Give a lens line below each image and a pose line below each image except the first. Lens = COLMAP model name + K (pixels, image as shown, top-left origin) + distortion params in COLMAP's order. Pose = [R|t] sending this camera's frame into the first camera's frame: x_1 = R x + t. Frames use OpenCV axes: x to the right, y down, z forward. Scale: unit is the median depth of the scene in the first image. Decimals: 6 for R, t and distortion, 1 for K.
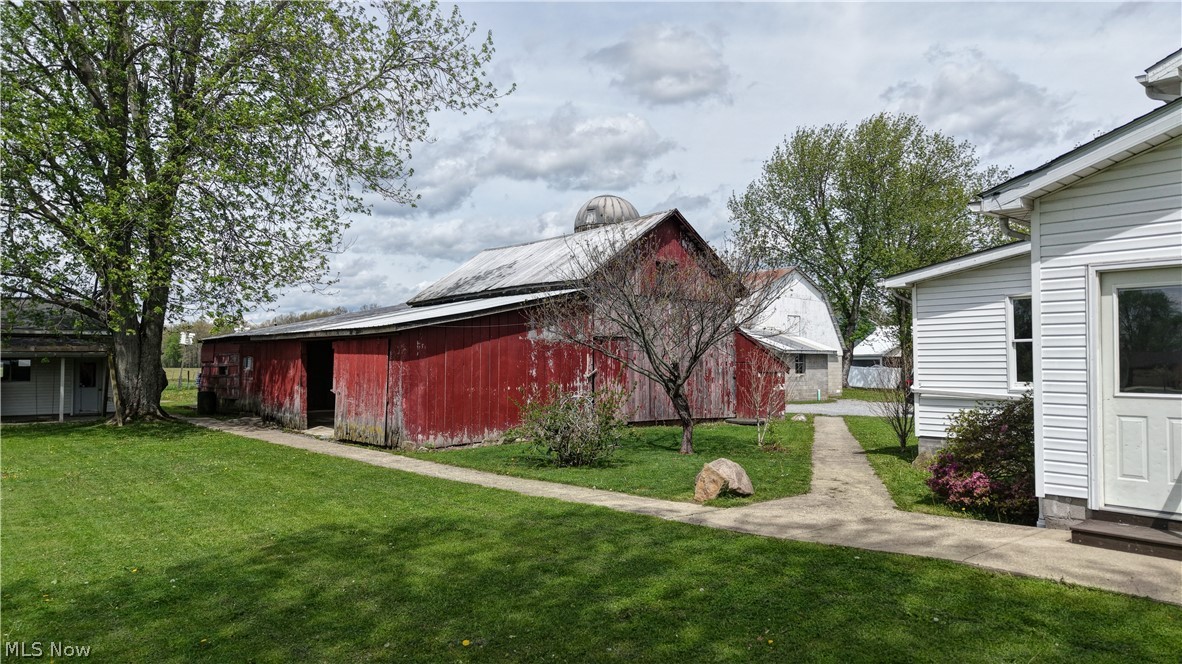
lens RADIAL K [[784.2, 0, 593.3], [0, 784.2, 338.6], [0, 0, 1]] dist [0.021757, -0.017203]
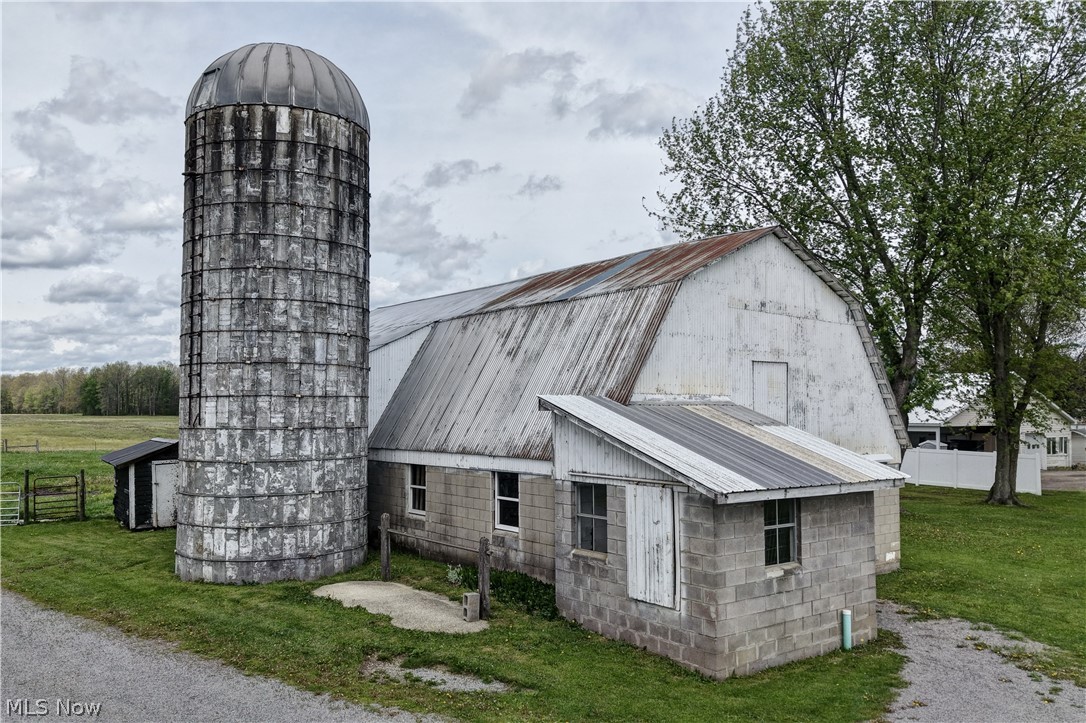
lens RADIAL K [[851.5, 0, 542.0], [0, 851.5, 365.0], [0, 0, 1]] dist [0.010201, -0.001622]
pose [[0.999158, 0.001124, -0.041015, 0.139331], [-0.001932, 0.999805, -0.019676, -0.016794], [0.040984, 0.019739, 0.998965, 0.504916]]
